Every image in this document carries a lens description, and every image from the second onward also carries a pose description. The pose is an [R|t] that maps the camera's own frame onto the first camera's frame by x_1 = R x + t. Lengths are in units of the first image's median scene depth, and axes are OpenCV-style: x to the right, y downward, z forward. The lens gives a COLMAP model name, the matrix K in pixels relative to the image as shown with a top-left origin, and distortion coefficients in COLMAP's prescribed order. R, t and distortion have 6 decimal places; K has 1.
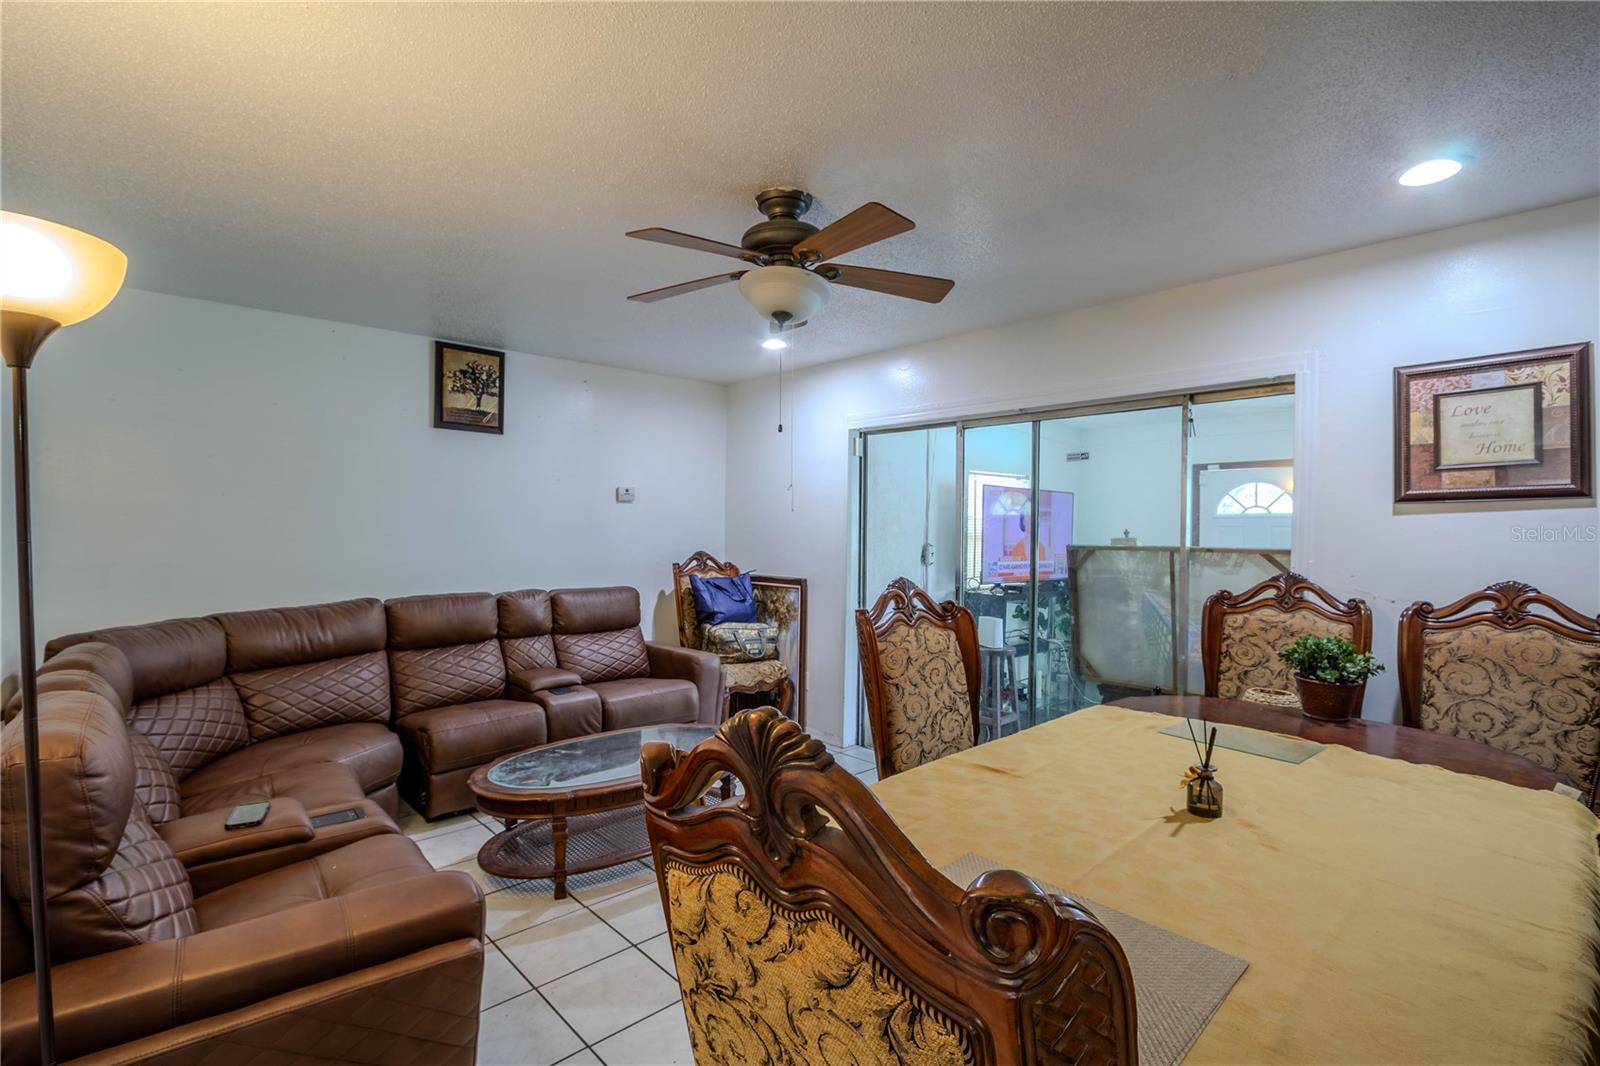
lens RADIAL K [[742.3, 0, 799.1], [0, 742.3, 530.1], [0, 0, 1]] dist [-0.001832, 0.001007]
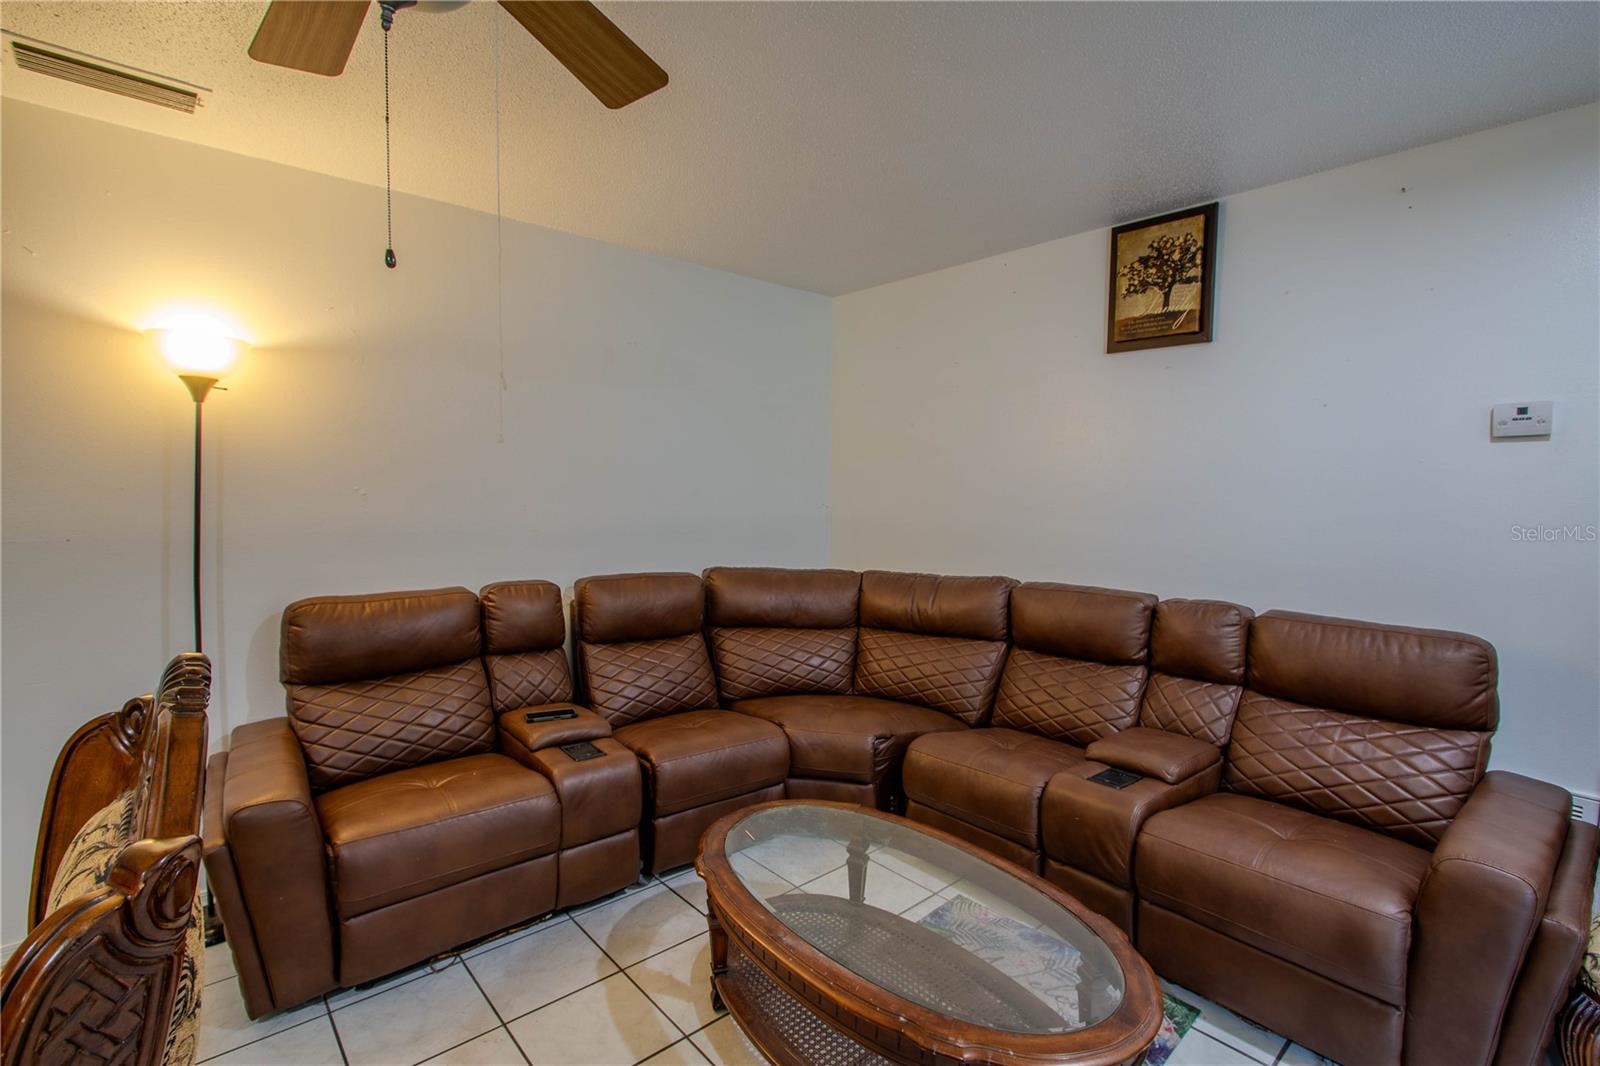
lens RADIAL K [[742.3, 0, 791.5], [0, 742.3, 535.4], [0, 0, 1]] dist [-0.001832, 0.001007]
pose [[-0.019348, 0.065616, -0.997657, 0.232415], [-0.013483, 0.997736, 0.065883, -0.006193], [0.999722, 0.014726, -0.018419, 0.696103]]
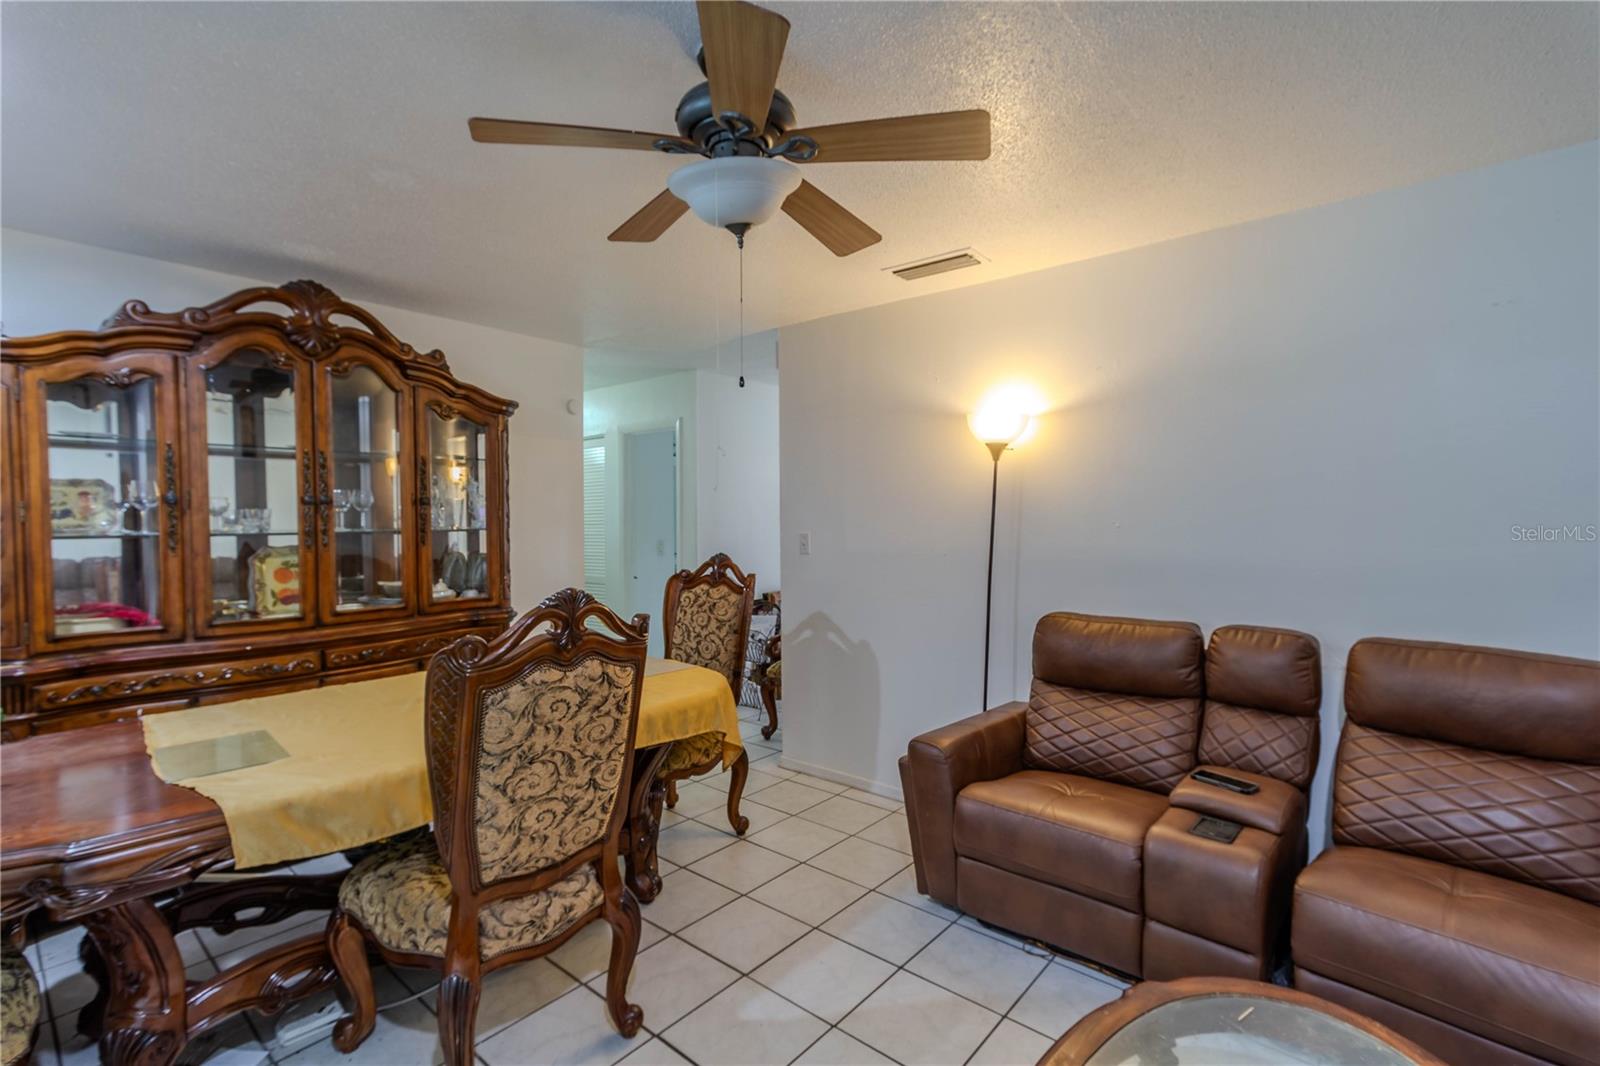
lens RADIAL K [[742.3, 0, 791.4], [0, 742.3, 537.3], [0, 0, 1]] dist [-0.001832, 0.001007]
pose [[-0.993408, 0.007976, -0.114357, 0.008505], [0.005042, 0.999651, 0.025924, -0.004422], [0.114523, 0.025176, -0.993101, 0.963880]]
